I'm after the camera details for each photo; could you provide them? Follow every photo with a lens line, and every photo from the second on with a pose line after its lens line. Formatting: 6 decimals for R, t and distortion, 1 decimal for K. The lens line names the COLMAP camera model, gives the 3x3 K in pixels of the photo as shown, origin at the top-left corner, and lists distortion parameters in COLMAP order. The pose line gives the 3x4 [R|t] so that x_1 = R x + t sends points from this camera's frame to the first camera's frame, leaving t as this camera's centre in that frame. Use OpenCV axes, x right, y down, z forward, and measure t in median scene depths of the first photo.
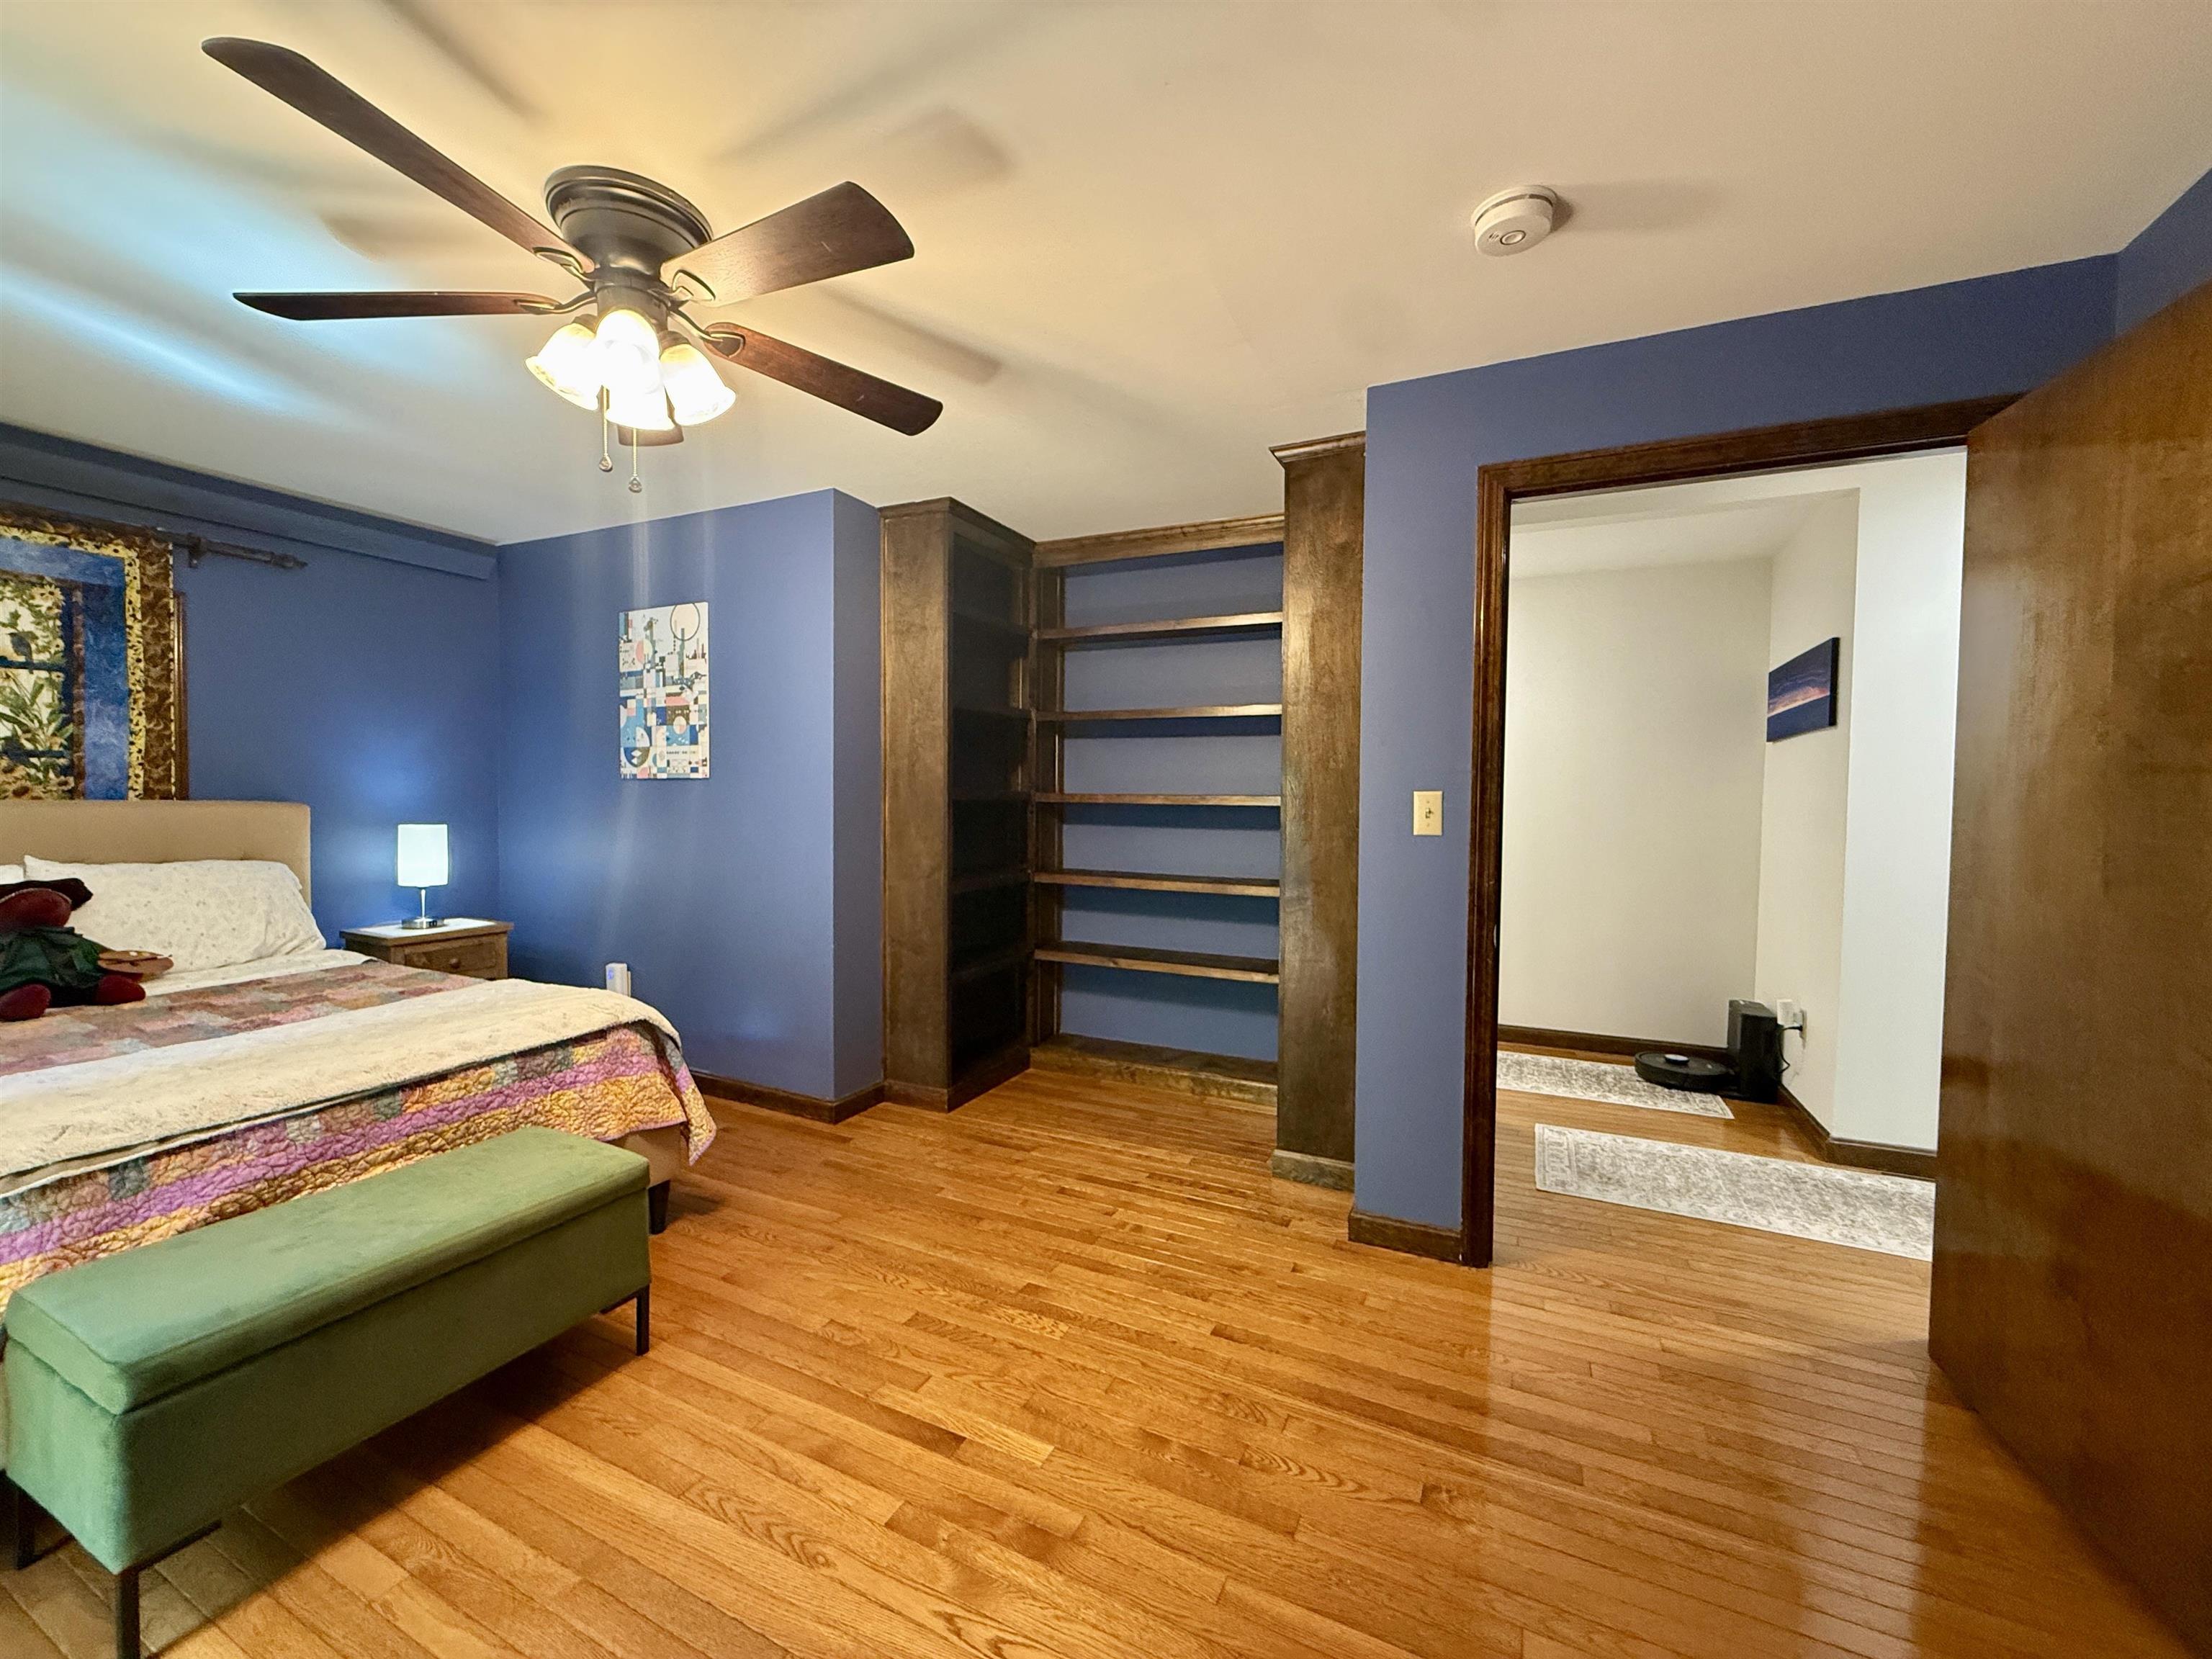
lens RADIAL K [[885.8, 0, 1103.5], [0, 885.8, 825.6], [0, 0, 1]] dist [-0.000514, 0.000021]
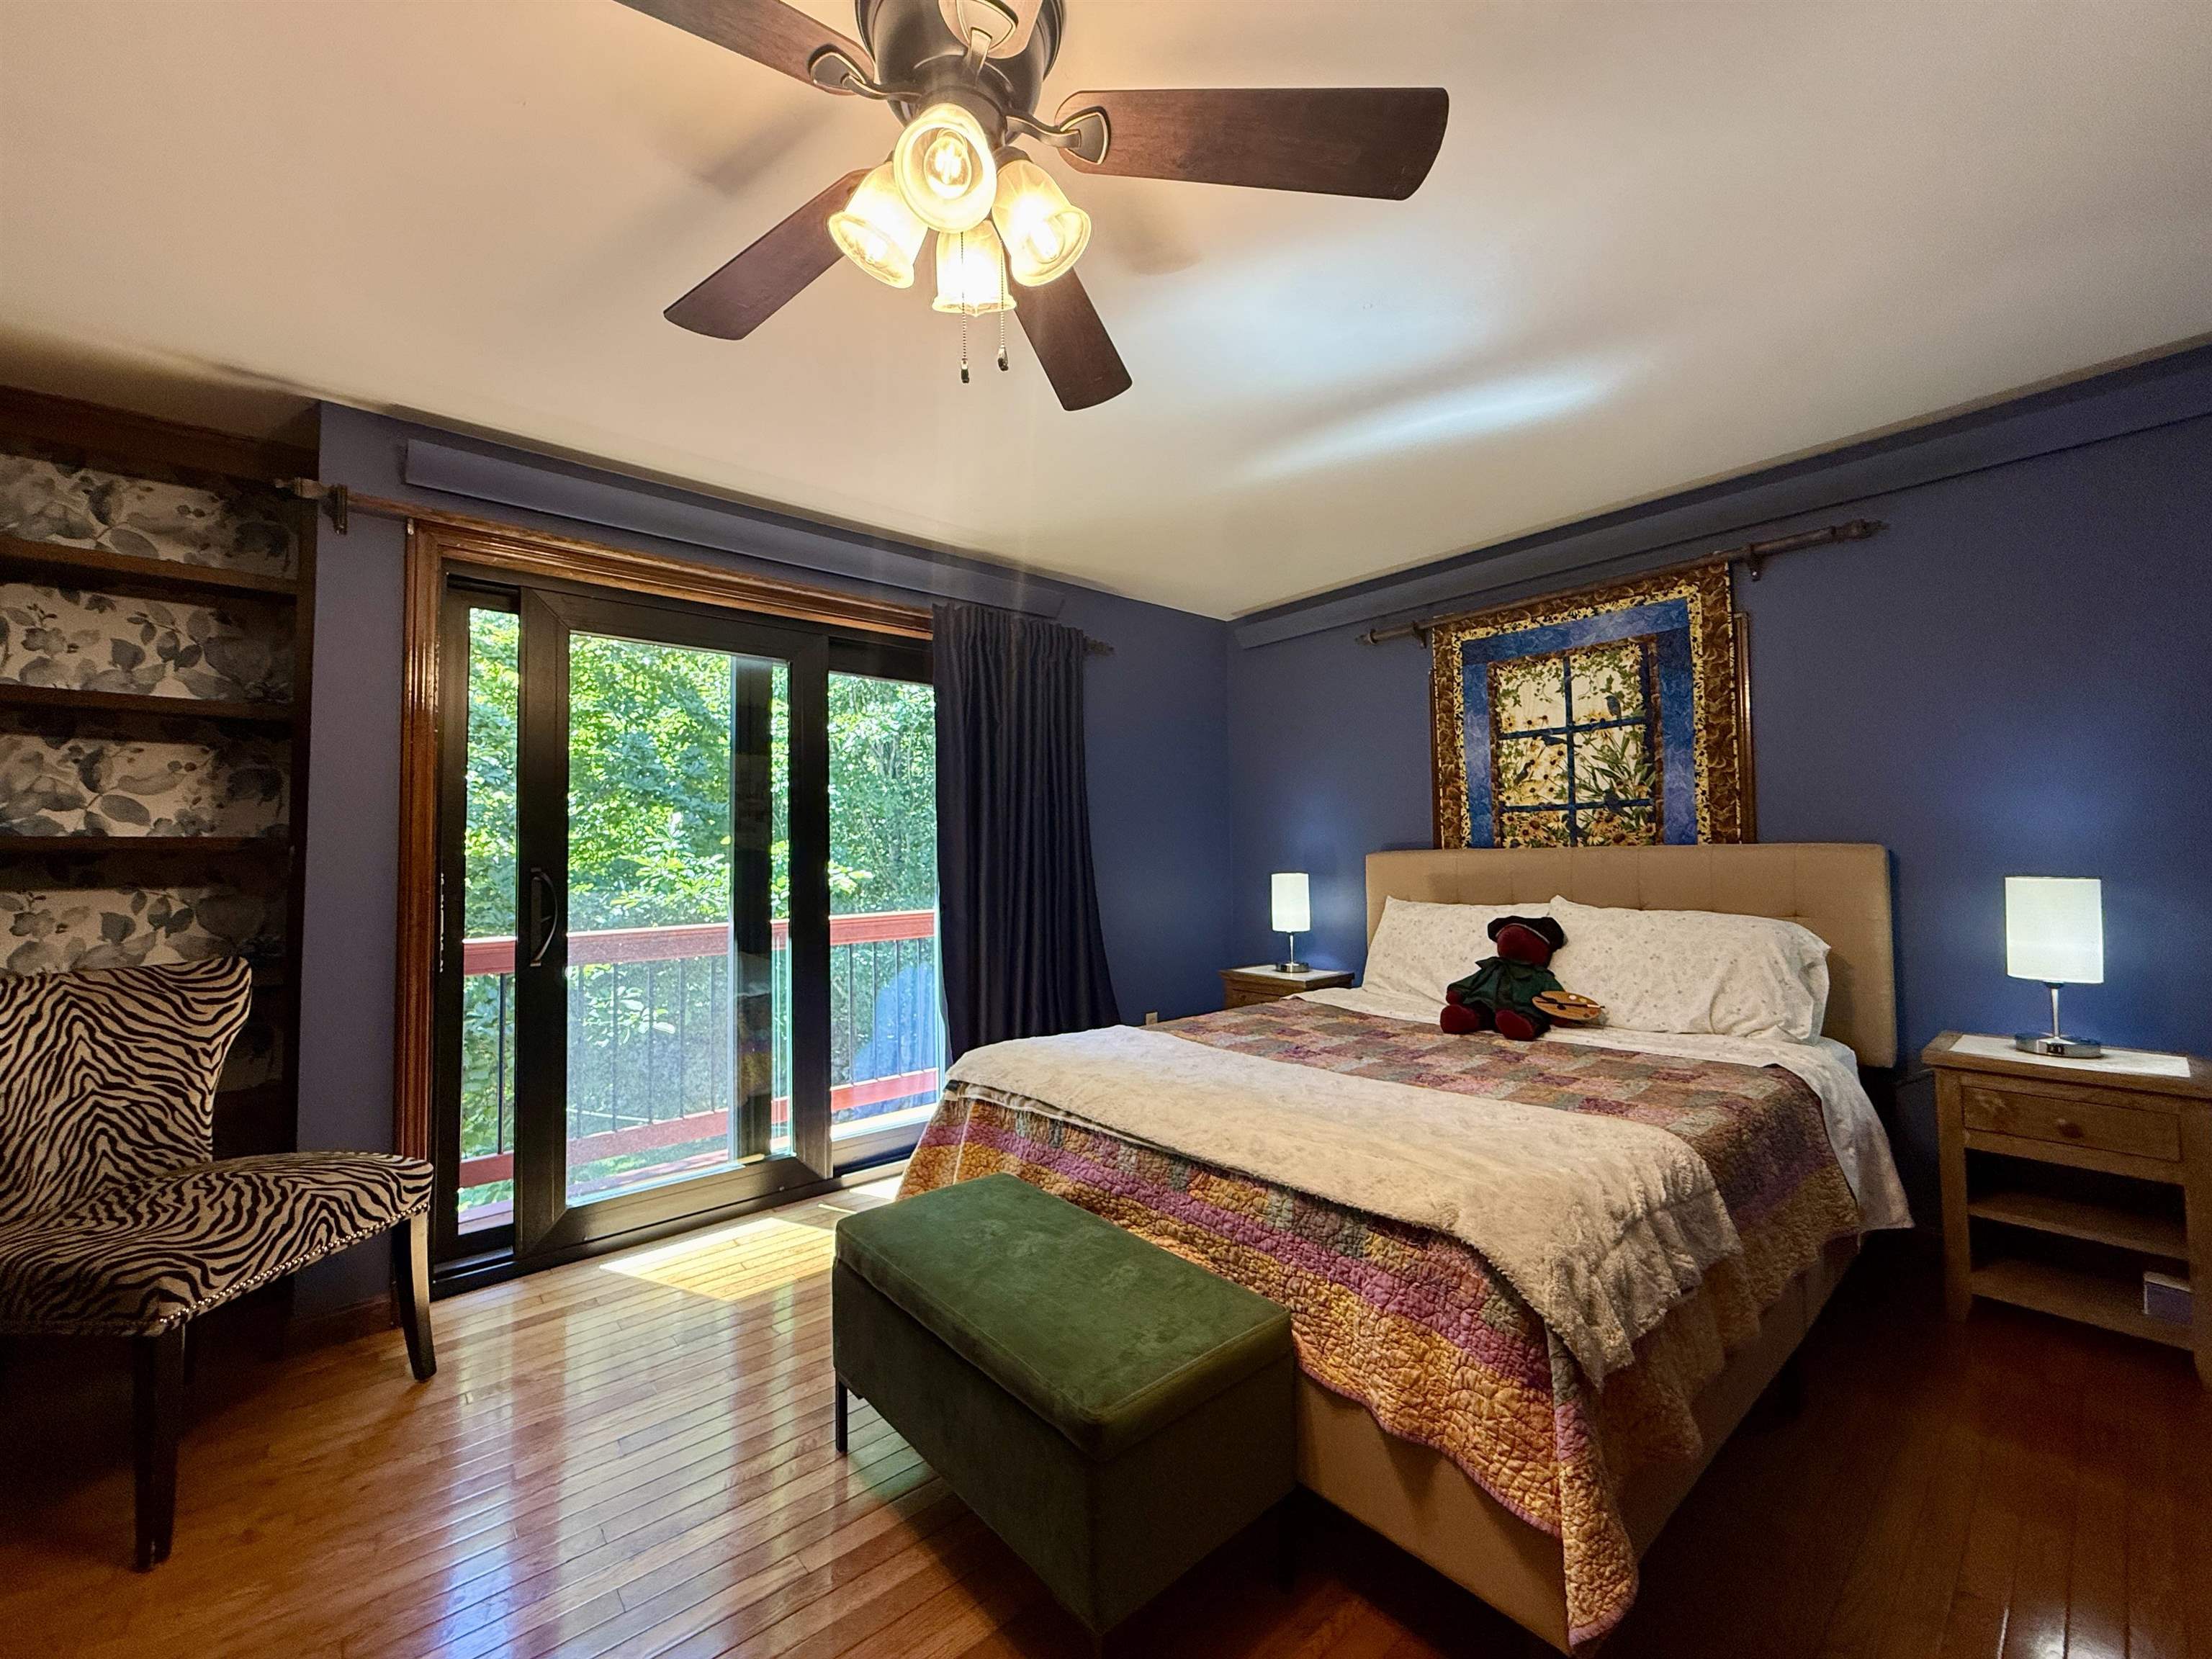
lens RADIAL K [[885.8, 0, 1106.1], [0, 885.8, 825.0], [0, 0, 1]] dist [-0.000514, 0.000021]
pose [[-0.395664, -0.045439, -0.917271, 0.030086], [-0.023690, 0.998948, -0.039266, 0.002559], [0.918090, 0.006194, -0.396324, 0.830144]]
